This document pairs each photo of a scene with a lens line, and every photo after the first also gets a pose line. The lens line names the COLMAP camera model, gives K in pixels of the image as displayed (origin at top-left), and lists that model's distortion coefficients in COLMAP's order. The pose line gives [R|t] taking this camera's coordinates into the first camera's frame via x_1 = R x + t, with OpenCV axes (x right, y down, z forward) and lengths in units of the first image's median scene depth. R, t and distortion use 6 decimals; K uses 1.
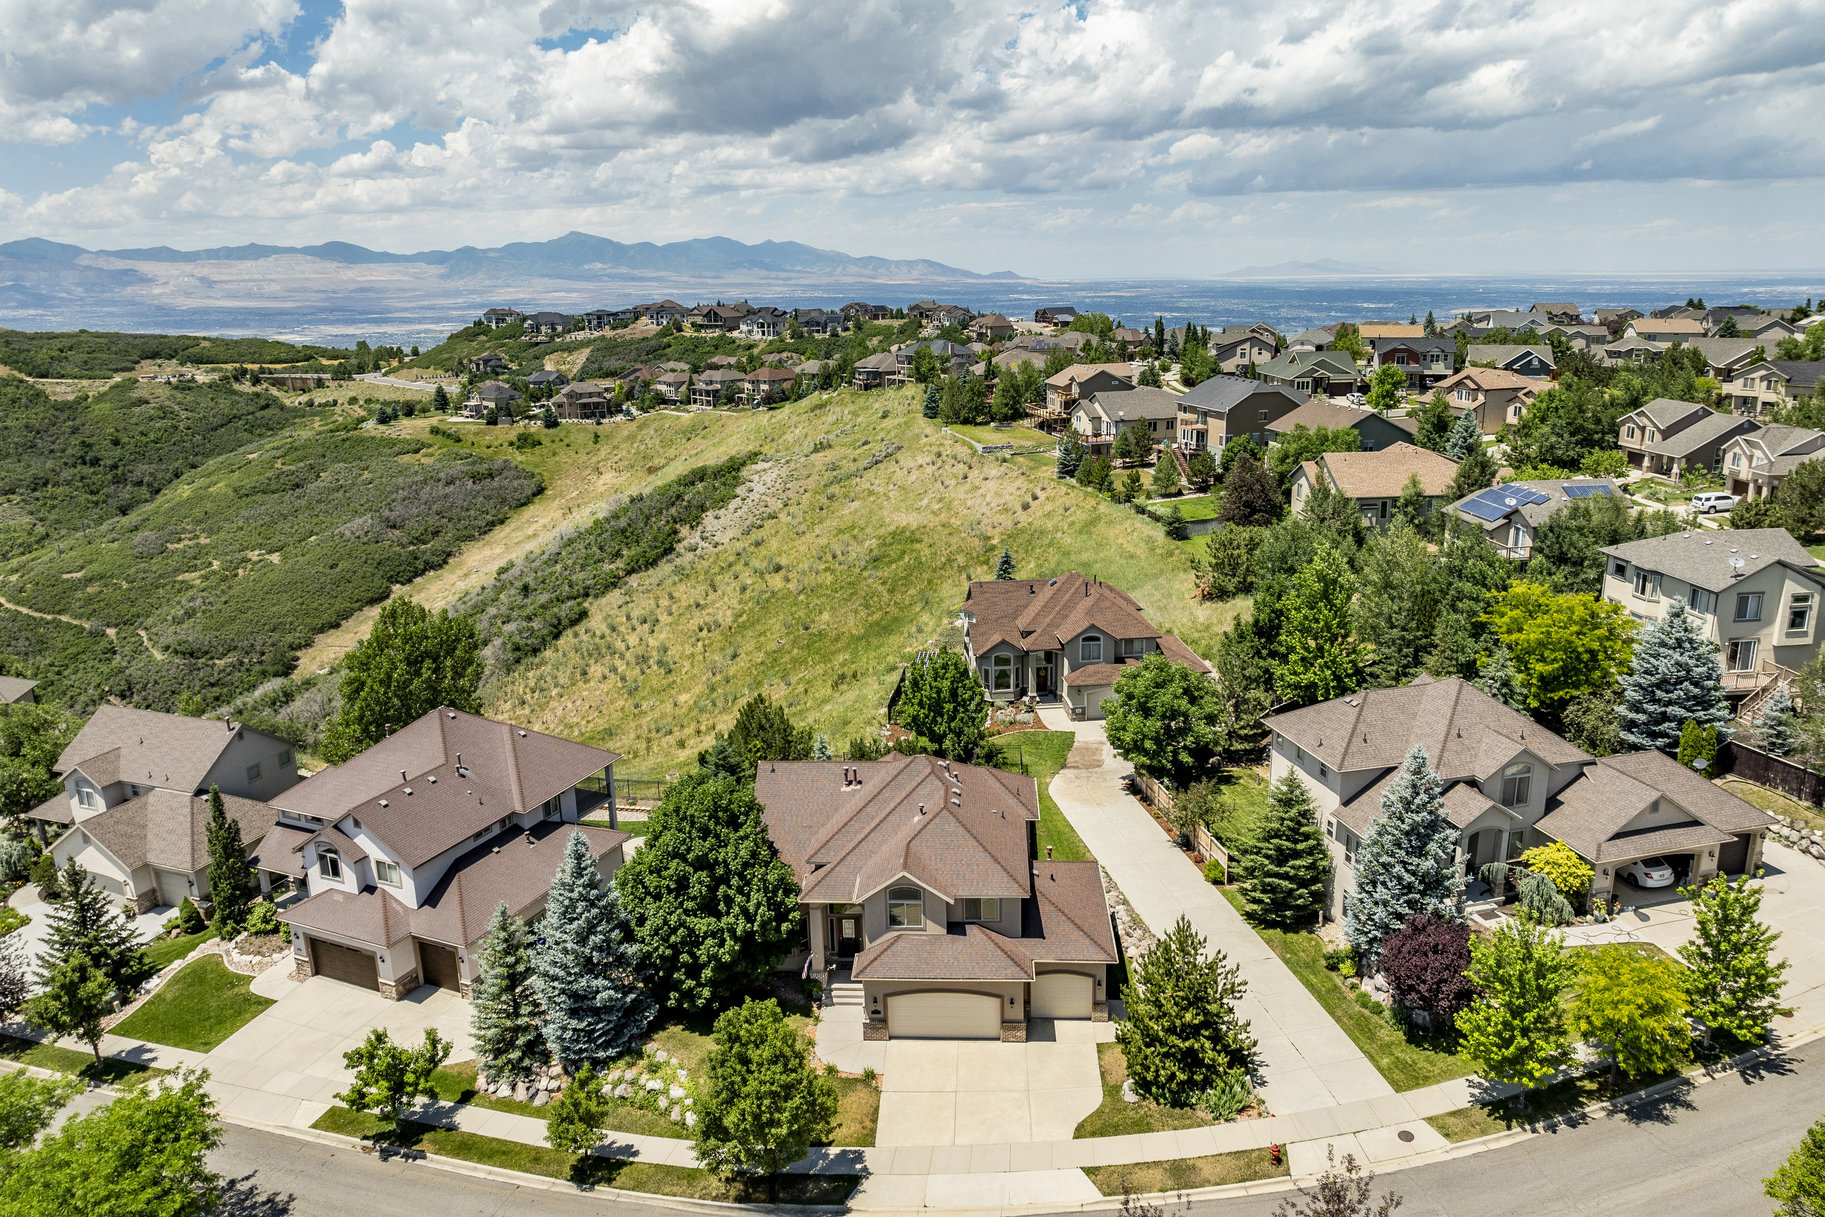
lens RADIAL K [[1262.5, 0, 976.5], [0, 1262.5, 606.8], [0, 0, 1]] dist [-0.038933, -0.003795]
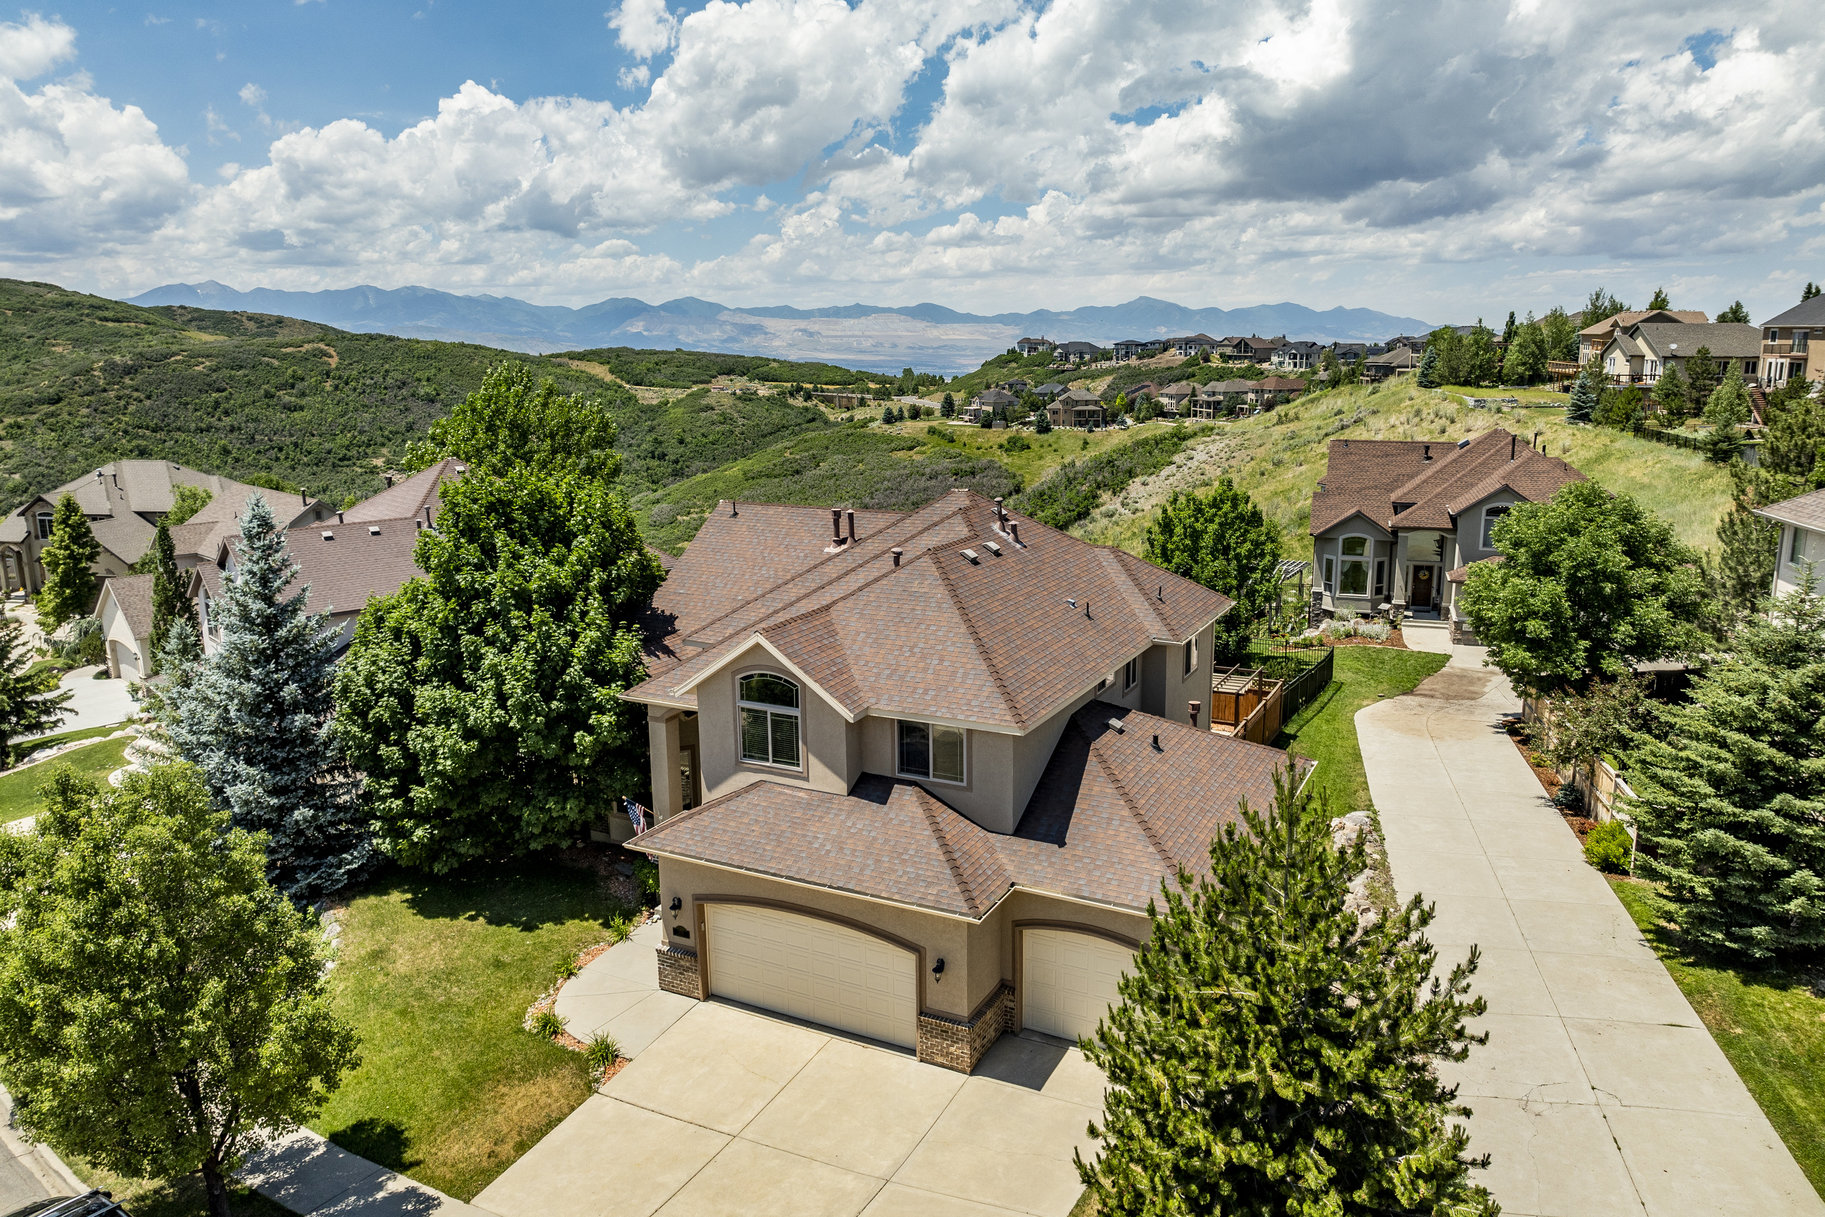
lens RADIAL K [[1262.5, 0, 976.5], [0, 1262.5, 606.8], [0, 0, 1]] dist [-0.038933, -0.003795]
pose [[0.902422, 0.082330, -0.422913, 0.037729], [-0.110978, 0.992869, -0.043522, 0.038598], [0.416314, 0.086210, 0.905124, 0.111987]]
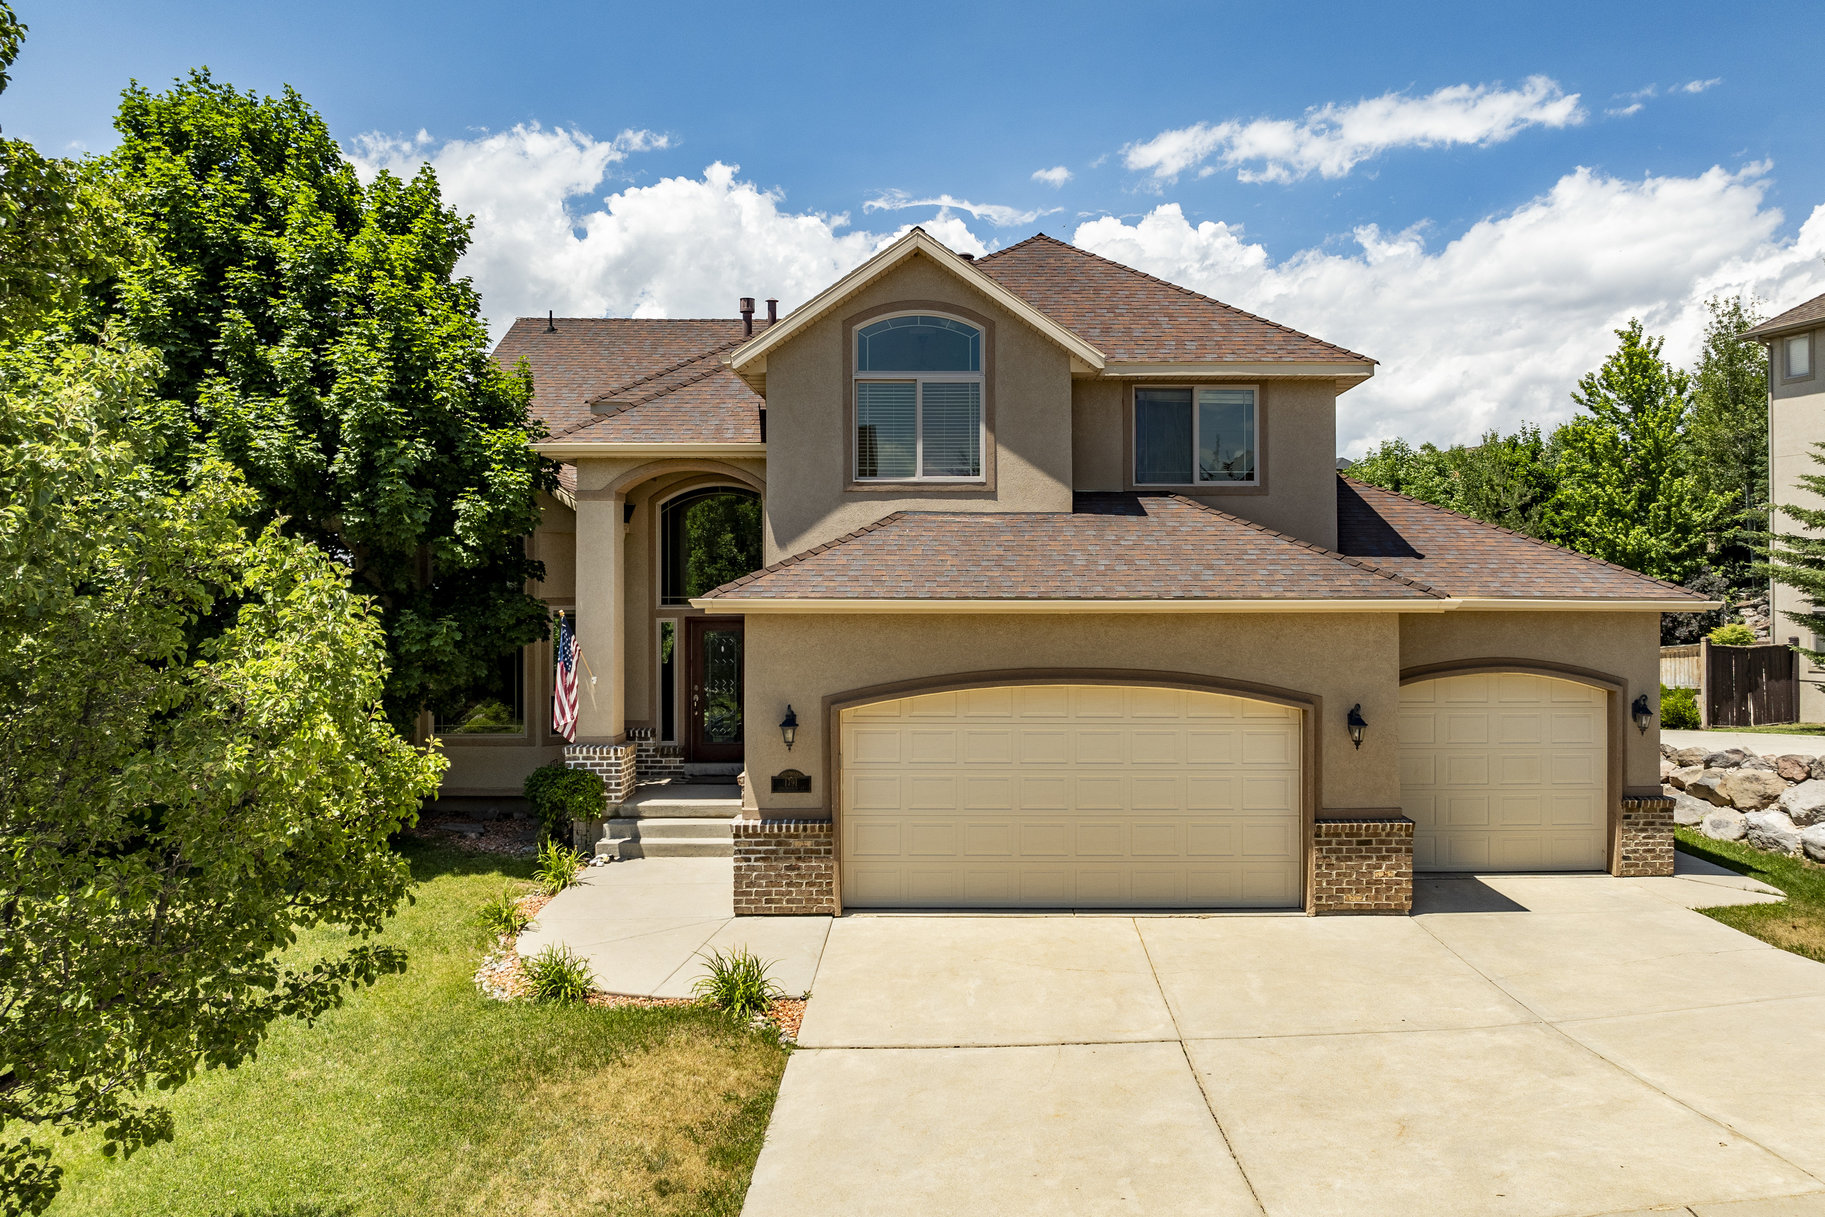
lens RADIAL K [[1262.5, 0, 976.5], [0, 1262.5, 606.8], [0, 0, 1]] dist [-0.038933, -0.003795]
pose [[0.999755, -0.011295, 0.019022, -0.008788], [0.016182, 0.959680, -0.280629, 0.065500], [-0.015085, 0.280868, 0.959628, 0.138716]]
